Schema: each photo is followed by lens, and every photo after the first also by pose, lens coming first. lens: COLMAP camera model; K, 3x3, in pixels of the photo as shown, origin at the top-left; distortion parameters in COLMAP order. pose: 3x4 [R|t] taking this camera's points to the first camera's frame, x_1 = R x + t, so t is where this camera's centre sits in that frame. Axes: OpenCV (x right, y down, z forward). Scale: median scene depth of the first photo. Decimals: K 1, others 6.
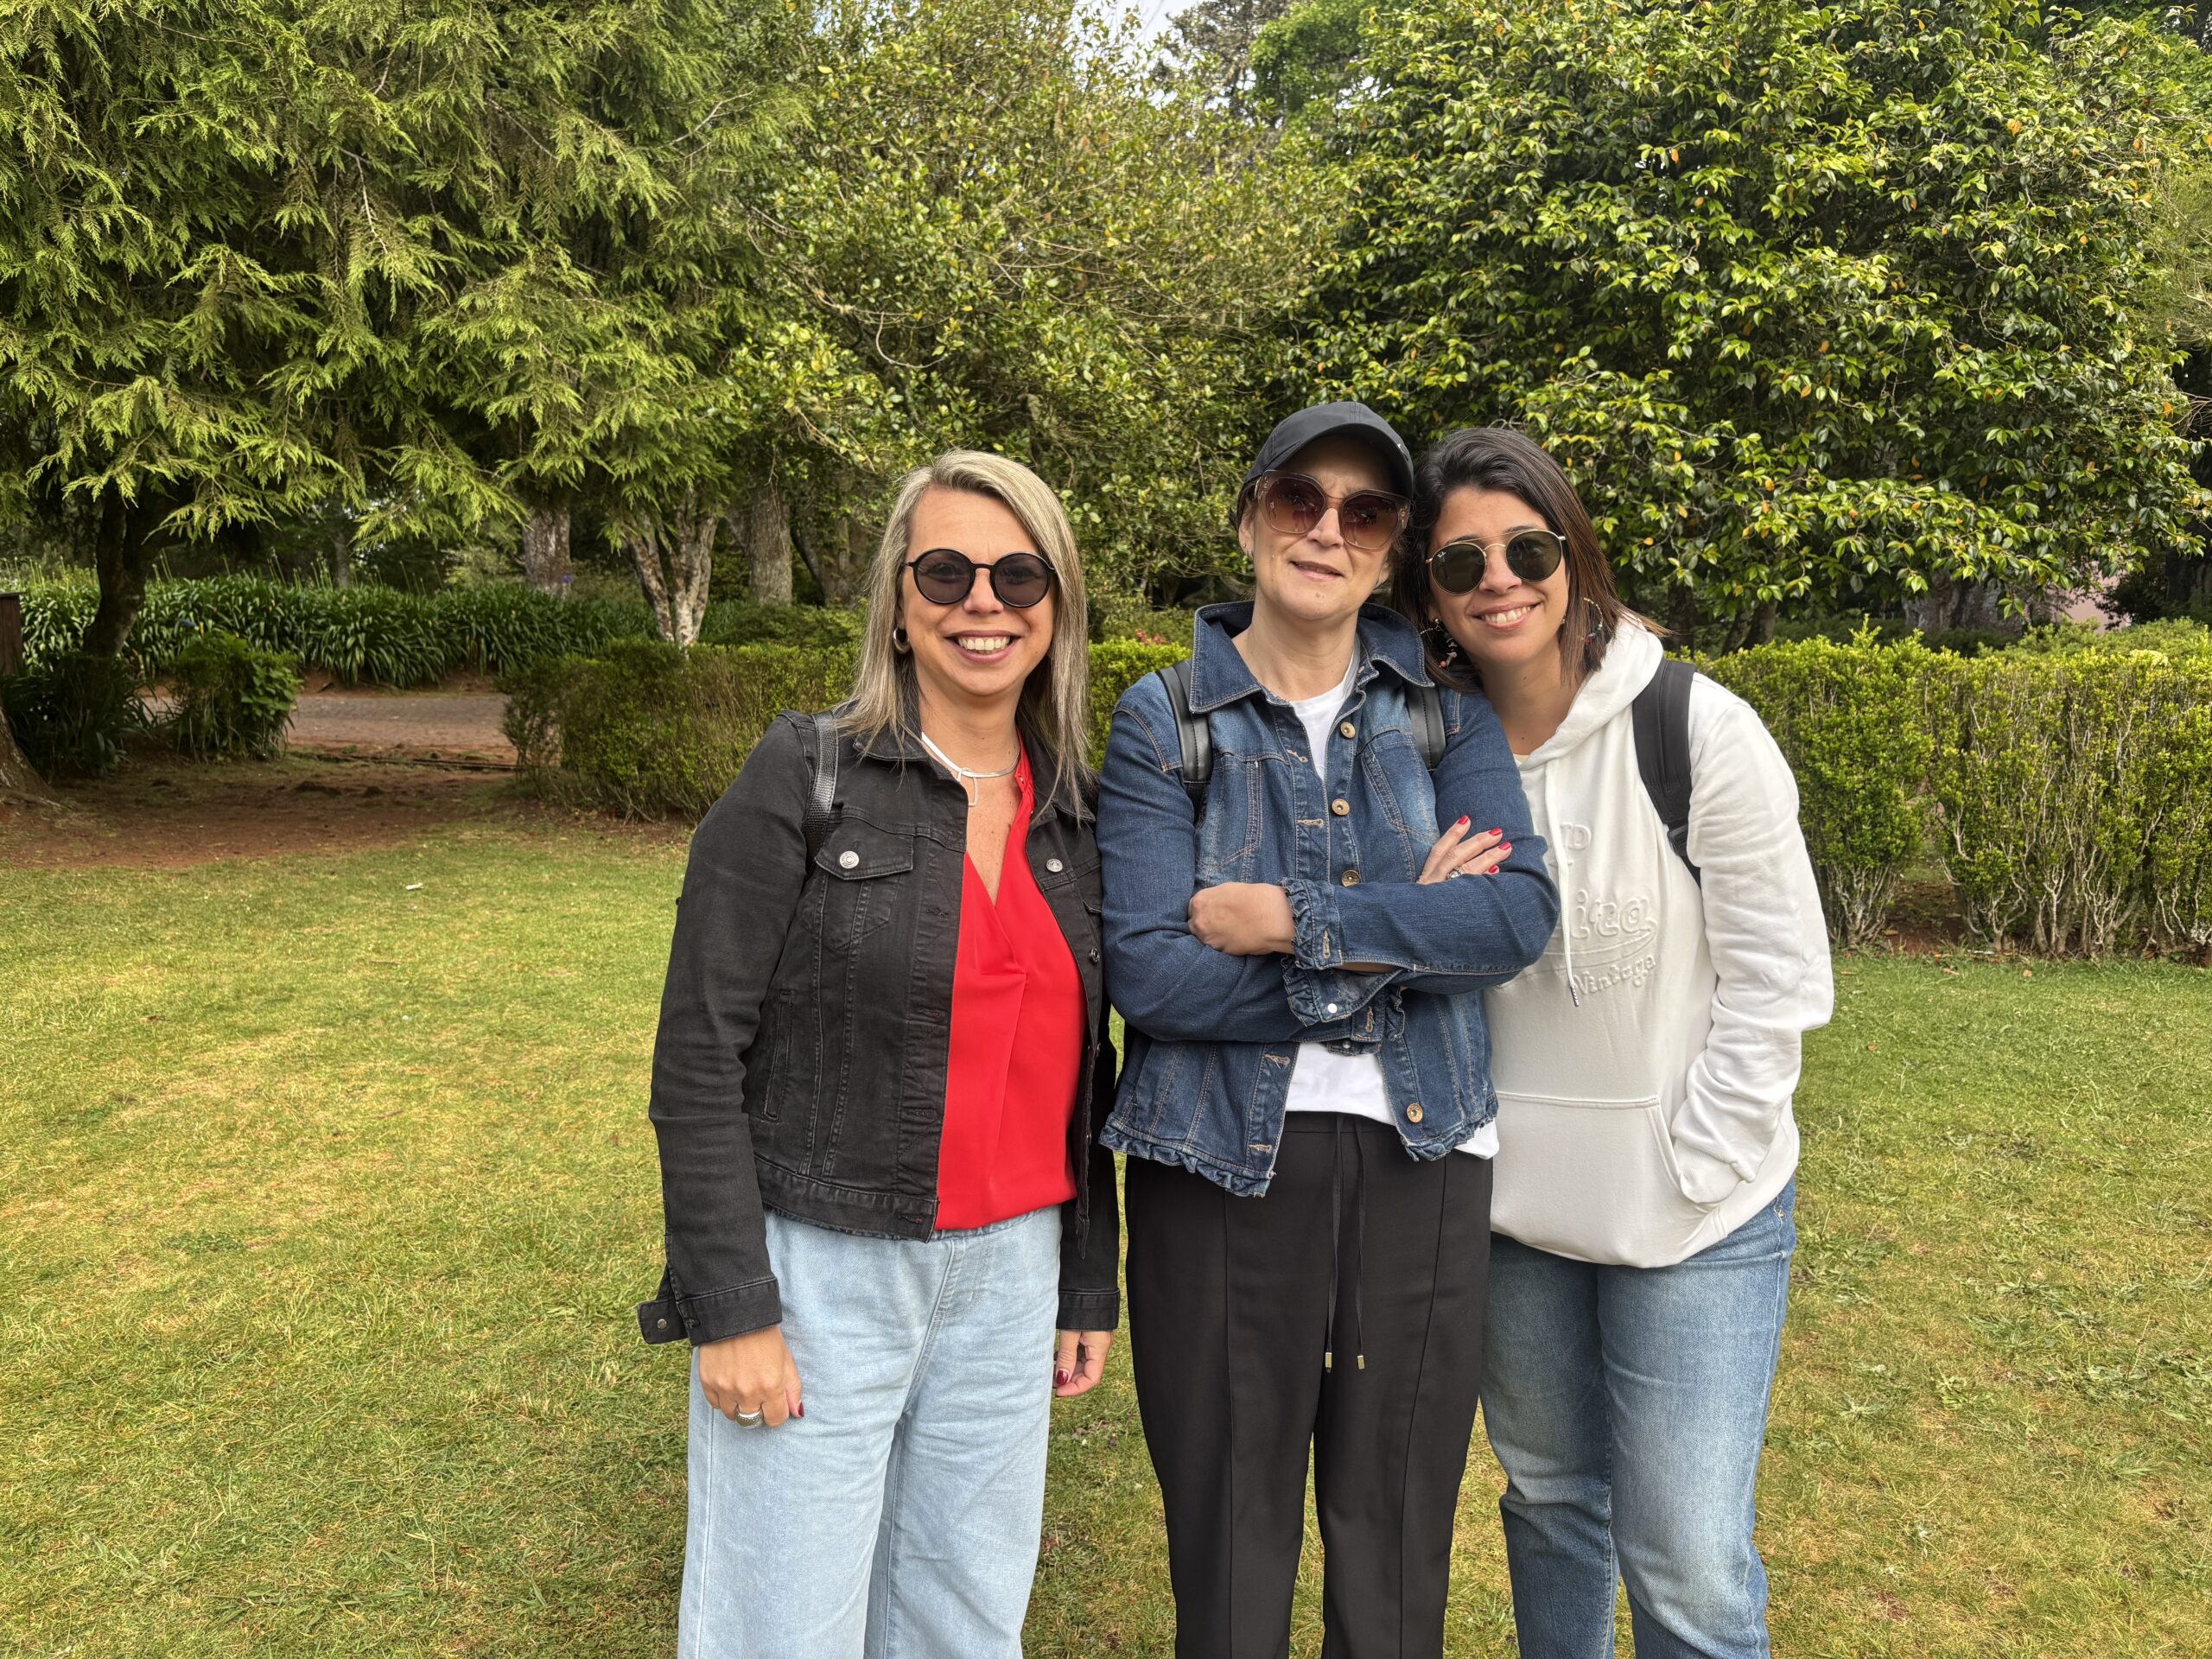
lens RADIAL K [[1674.5, 0, 1086.1], [0, 1674.5, 796.8], [0, 0, 1]] dist [0.045680, -0.051510]
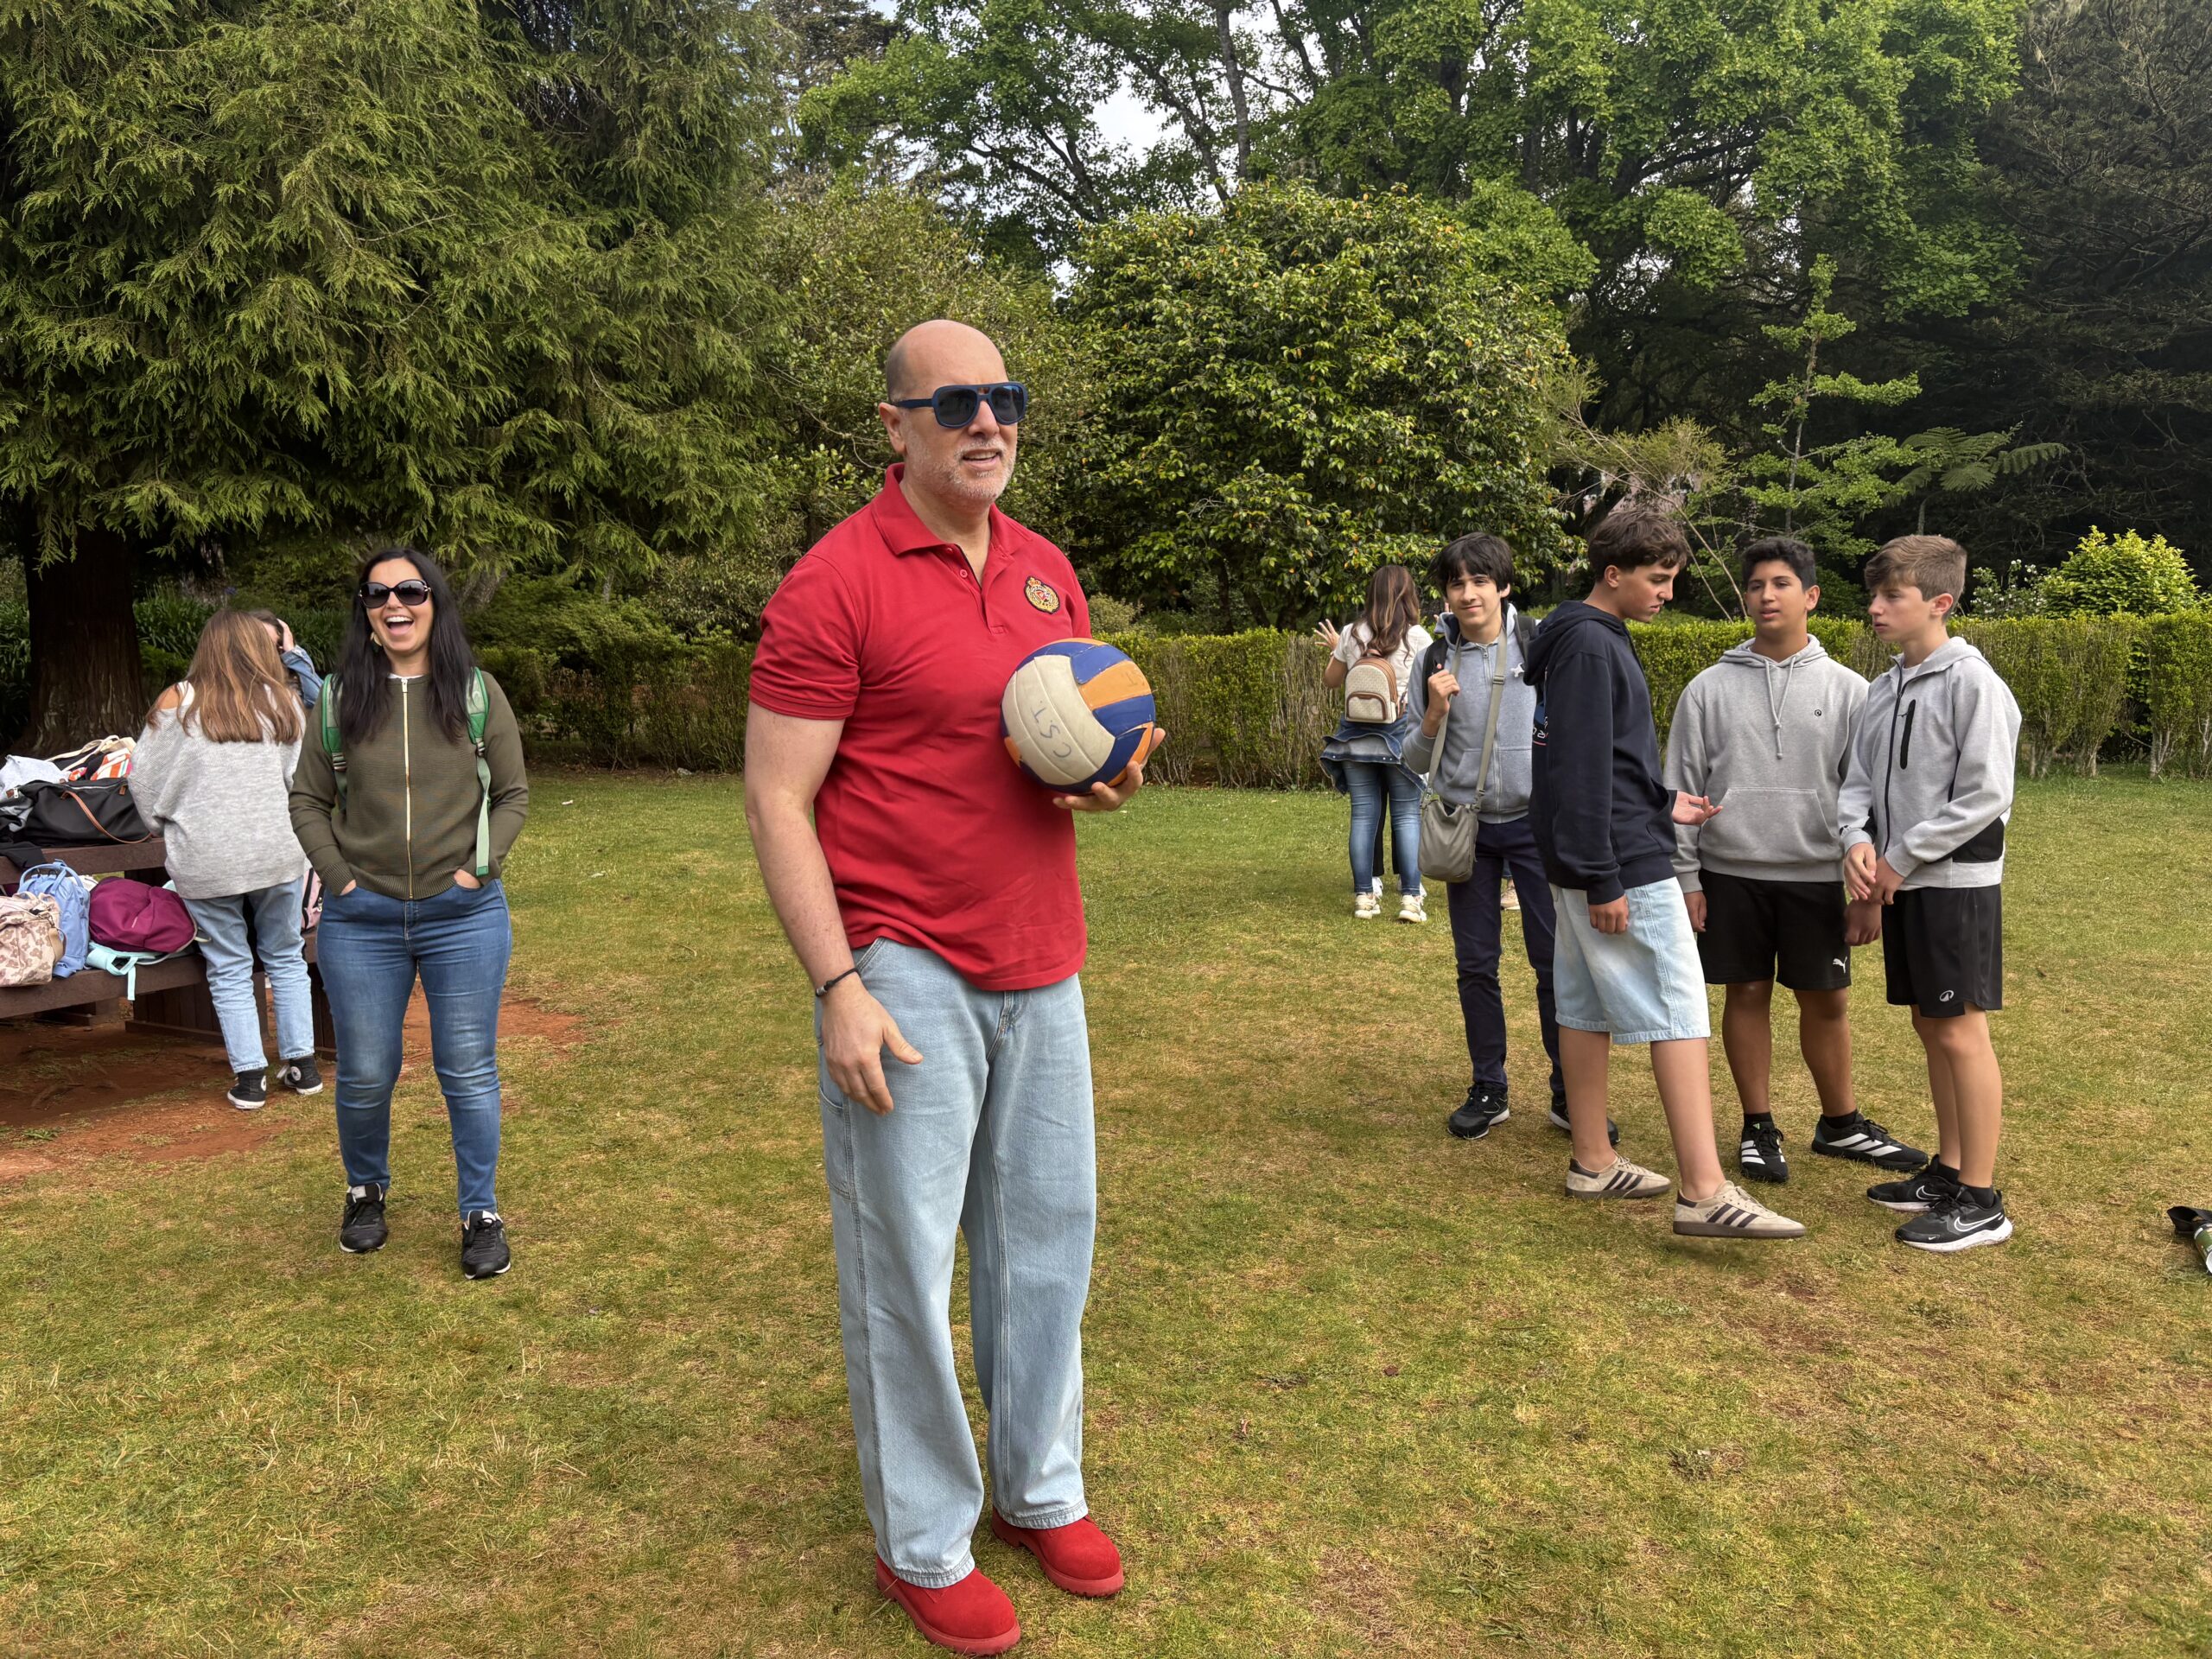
lens RADIAL K [[1674.5, 0, 1076.3], [0, 1674.5, 773.5], [0, 0, 1]] dist [0.045680, -0.051510]
pose [[0.955113, -0.045583, 0.292714, -0.432221], [0.050147, 0.998709, -0.008104, 0.066351], [-0.291967, 0.022419, 0.956166, -0.638144]]
